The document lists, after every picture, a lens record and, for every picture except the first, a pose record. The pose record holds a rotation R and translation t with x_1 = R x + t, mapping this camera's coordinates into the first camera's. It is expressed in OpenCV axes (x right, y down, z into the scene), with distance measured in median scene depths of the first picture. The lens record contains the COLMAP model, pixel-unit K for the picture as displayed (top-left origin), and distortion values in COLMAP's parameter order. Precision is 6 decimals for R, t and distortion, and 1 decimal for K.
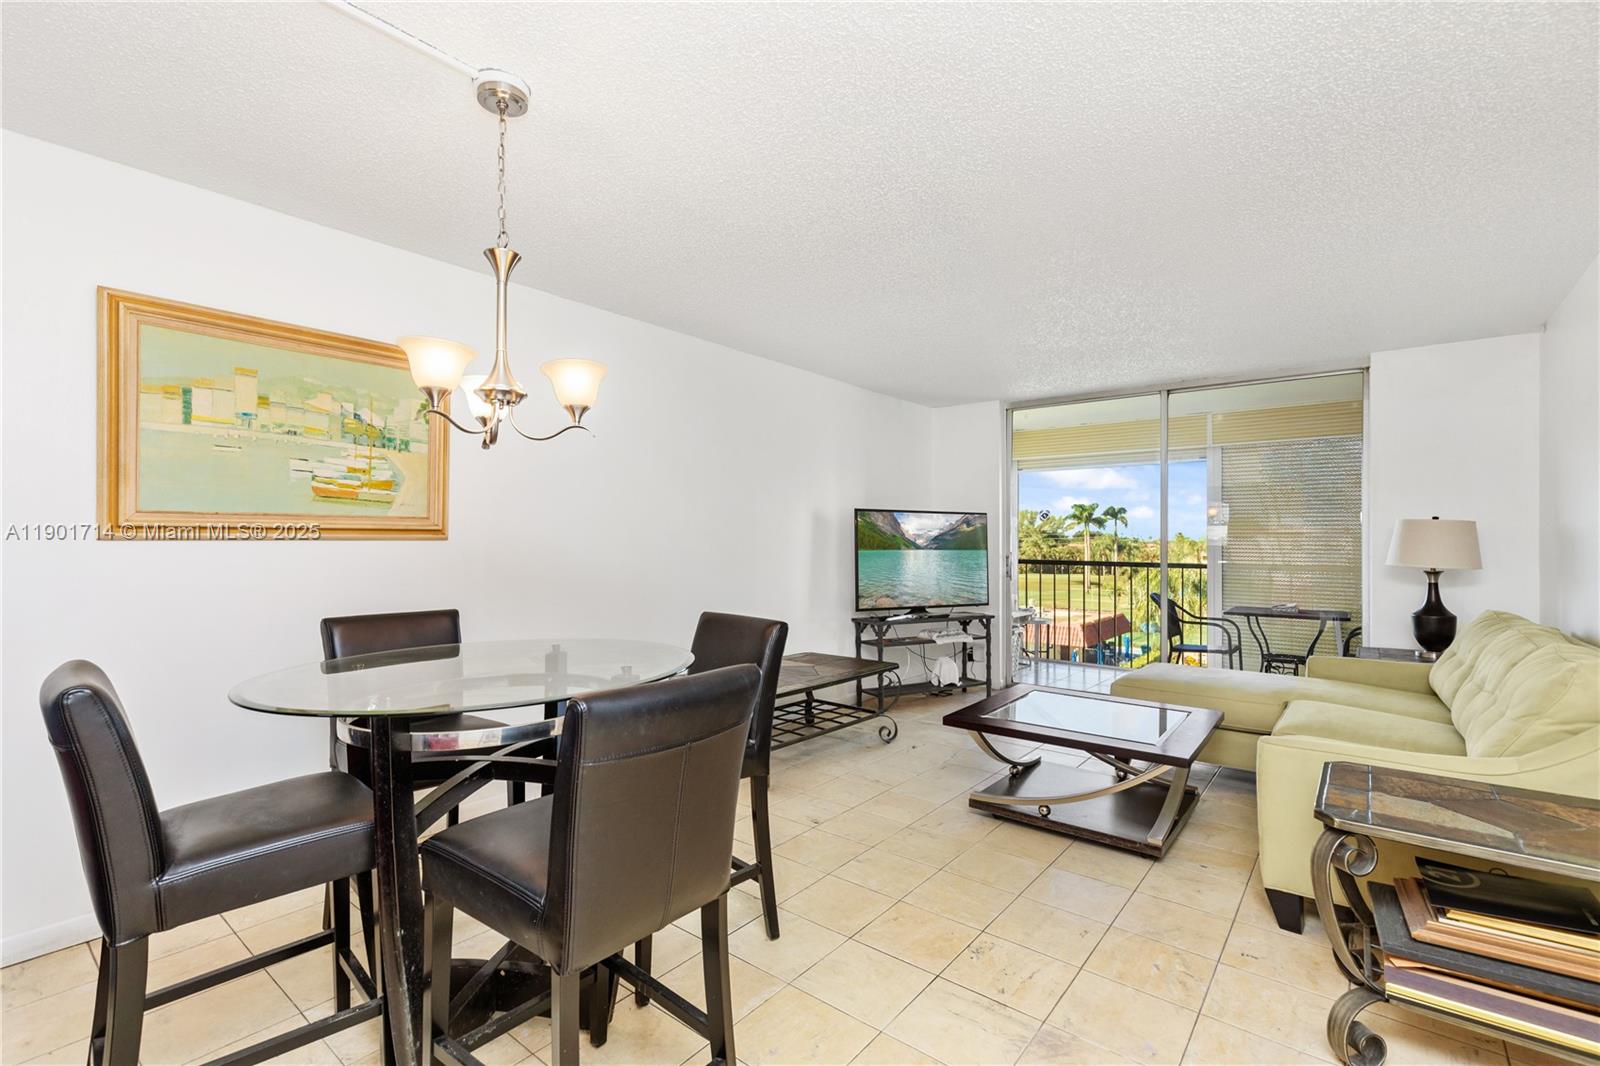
lens RADIAL K [[718.5, 0, 798.7], [0, 718.5, 557.0], [0, 0, 1]] dist [0.000333, -0.000047]
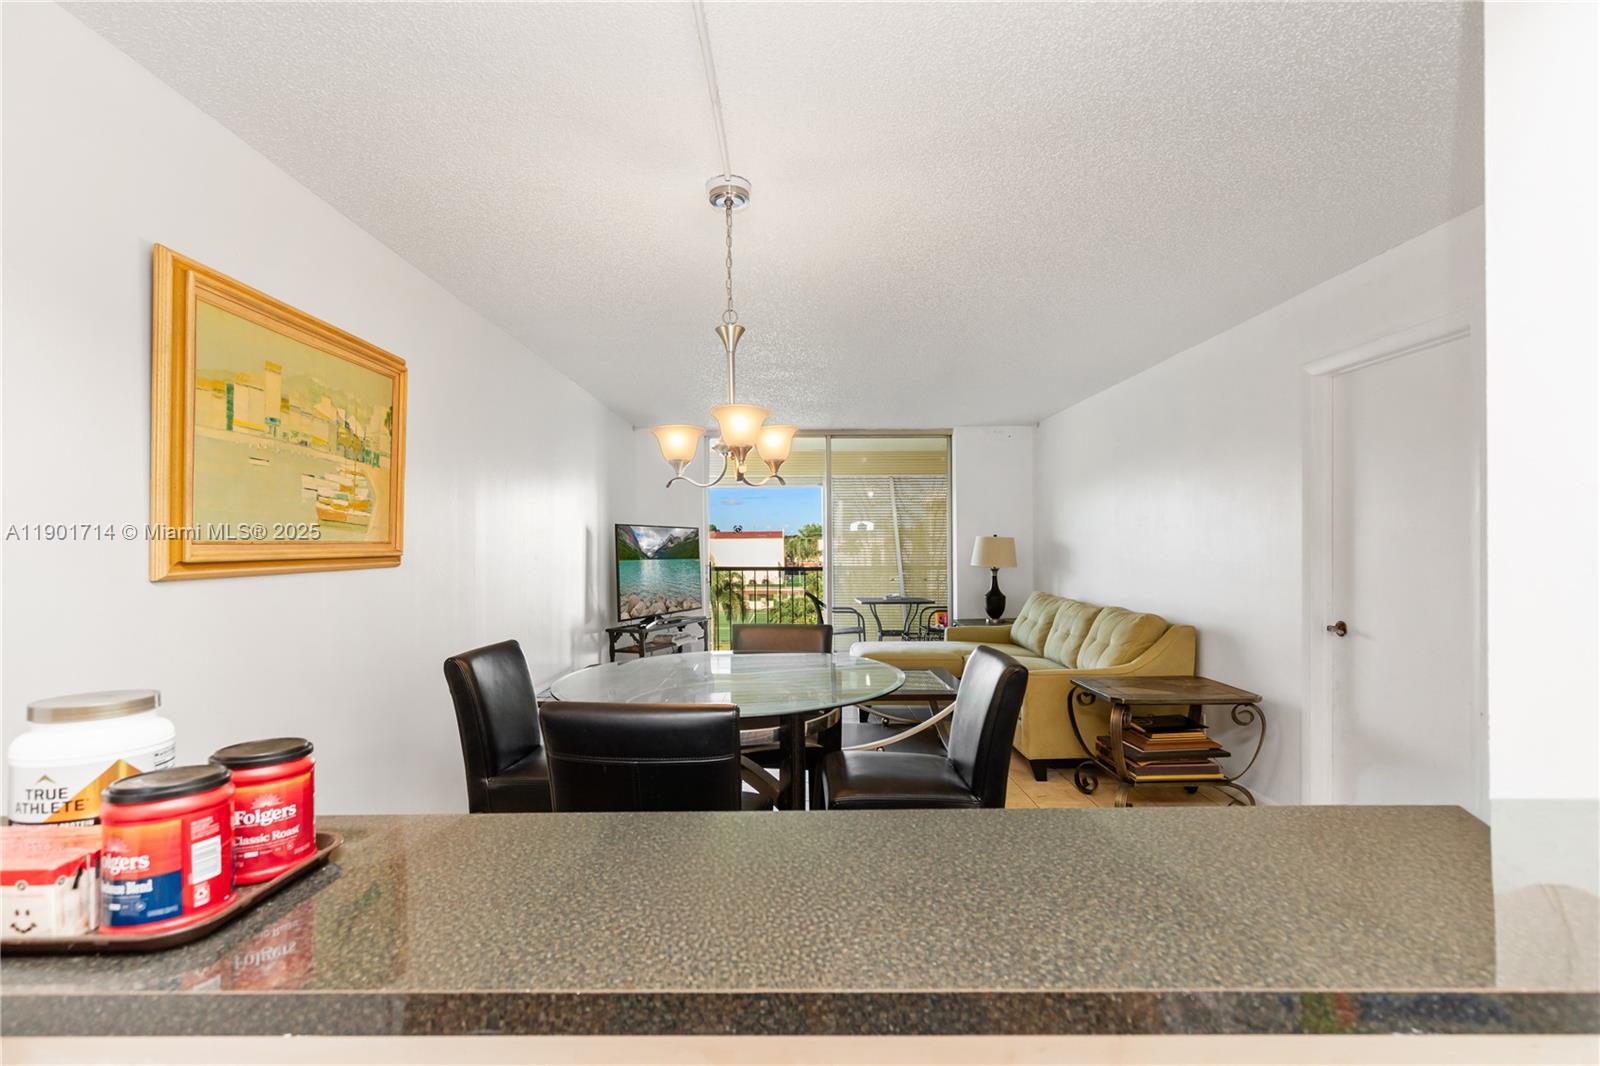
lens RADIAL K [[745.1, 0, 794.4], [0, 745.1, 568.7], [0, 0, 1]] dist [-0.004446, -0.000217]
pose [[0.780500, -0.029526, 0.624458, -0.749638], [0.022865, 0.999564, 0.018683, -0.030140], [-0.624737, -0.000304, 0.780835, -0.015550]]
